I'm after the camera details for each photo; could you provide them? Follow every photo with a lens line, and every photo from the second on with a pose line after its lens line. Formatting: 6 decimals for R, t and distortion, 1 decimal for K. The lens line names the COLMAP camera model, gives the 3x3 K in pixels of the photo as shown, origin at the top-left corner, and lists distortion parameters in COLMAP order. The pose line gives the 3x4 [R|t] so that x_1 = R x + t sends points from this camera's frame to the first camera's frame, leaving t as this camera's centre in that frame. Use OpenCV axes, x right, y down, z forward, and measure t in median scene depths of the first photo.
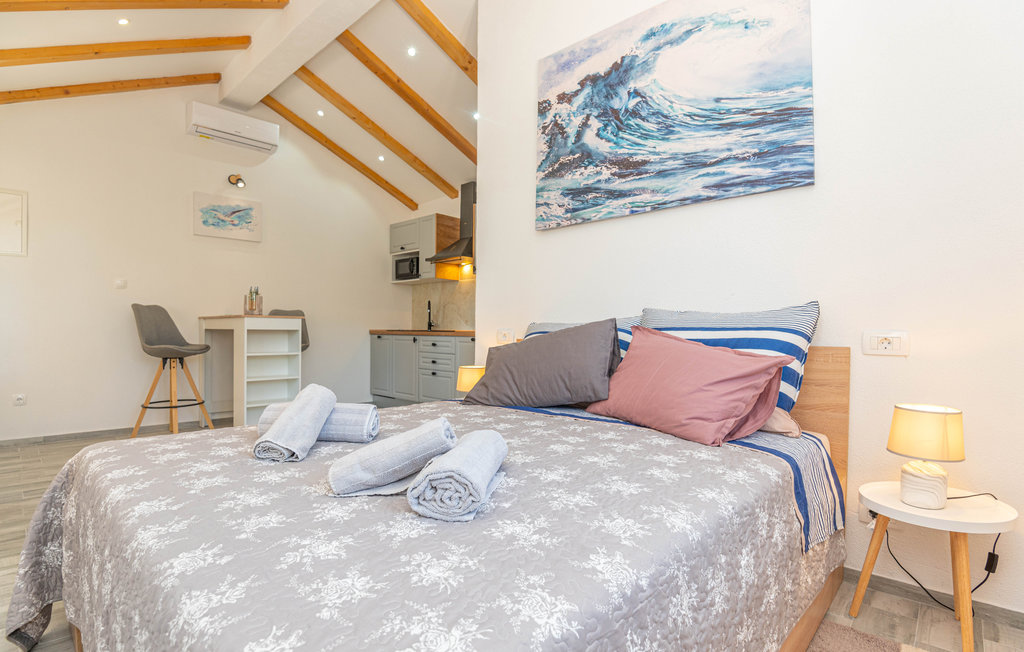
lens RADIAL K [[516.8, 0, 512.0], [0, 516.8, 326.0], [0, 0, 1]] dist [-0.000188, -0.000006]
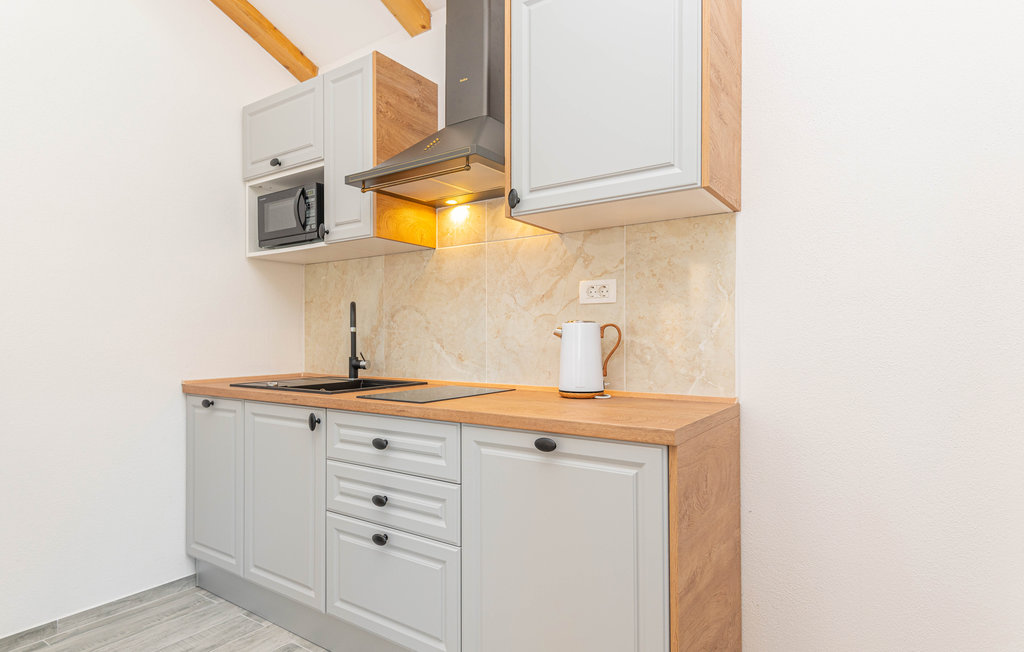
lens RADIAL K [[551.2, 0, 512.0], [0, 551.2, 326.0], [0, 0, 1]] dist [0.026534, -0.000030]
pose [[0.986108, -0.008625, 0.165884, -0.113406], [0.010760, 0.999870, -0.011979, -0.025671], [-0.165759, 0.013597, 0.986073, 0.588418]]
